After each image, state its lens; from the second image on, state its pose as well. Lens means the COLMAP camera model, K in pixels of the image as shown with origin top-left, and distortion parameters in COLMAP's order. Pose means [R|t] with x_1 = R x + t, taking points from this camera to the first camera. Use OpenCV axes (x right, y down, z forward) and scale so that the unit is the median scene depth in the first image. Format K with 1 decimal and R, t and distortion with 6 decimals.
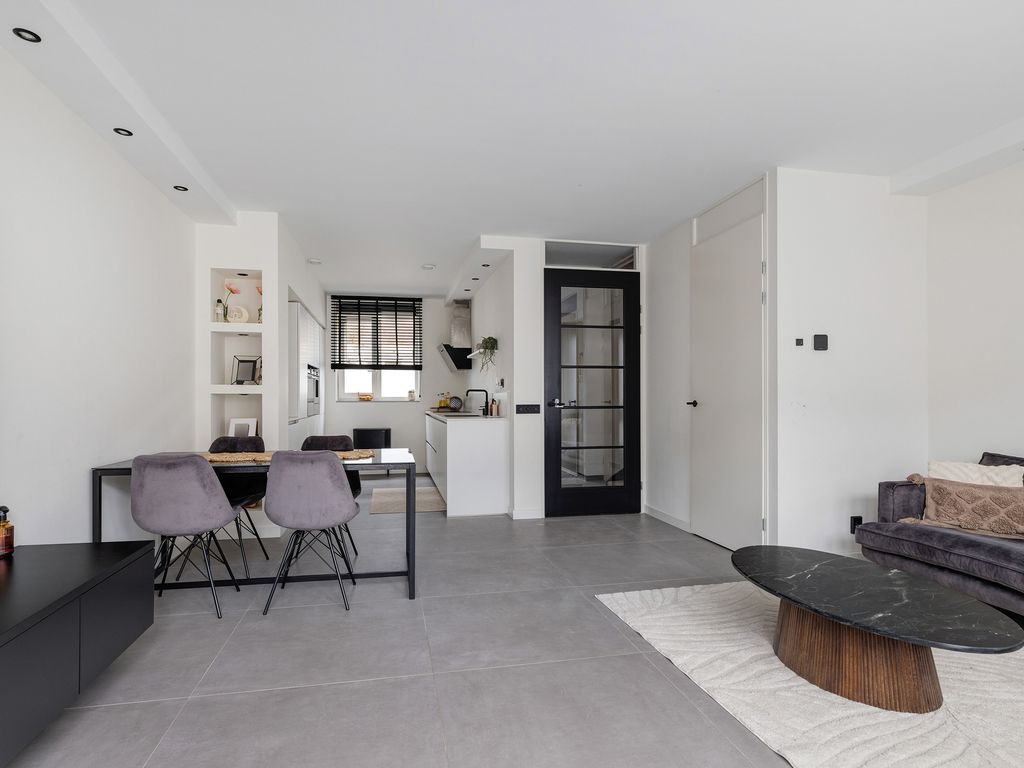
lens RADIAL K [[583.3, 0, 510.7], [0, 583.3, 396.9], [0, 0, 1]] dist [-0.000376, -0.000136]
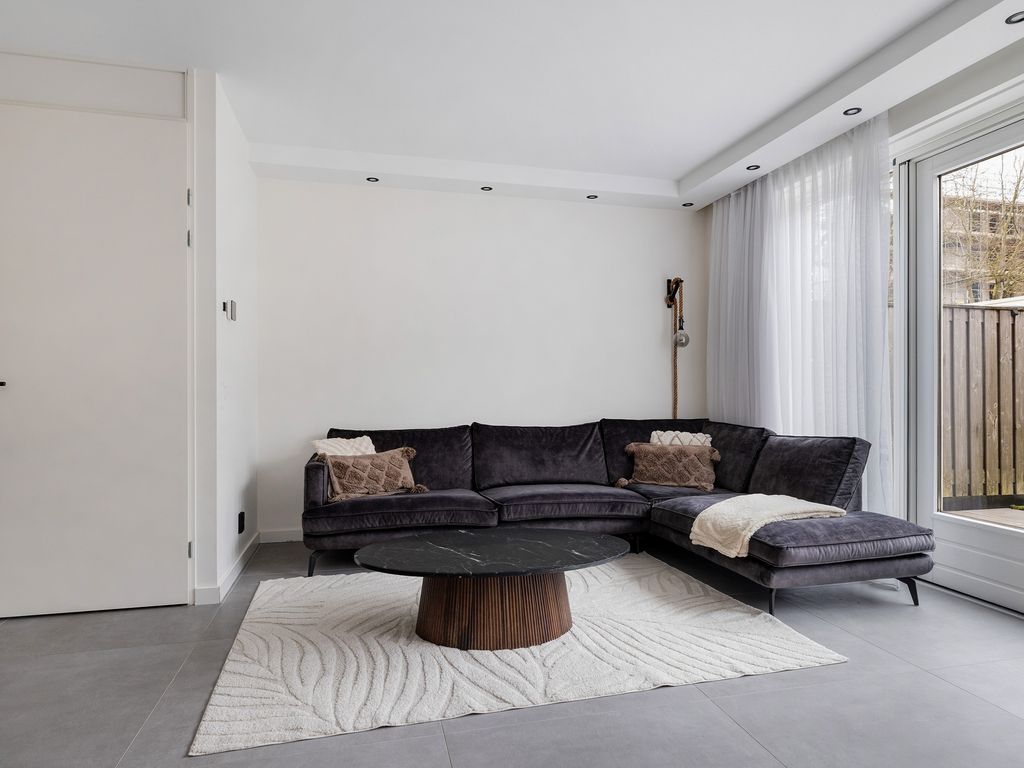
lens RADIAL K [[617.3, 0, 512.0], [0, 617.3, 384.0], [0, 0, 1]] dist [0.000700, 0.000161]
pose [[-0.029479, 0.006897, 0.999542, -0.242818], [-0.004923, 0.999963, -0.007045, 0.010968], [-0.999553, -0.005128, -0.029444, 0.434689]]
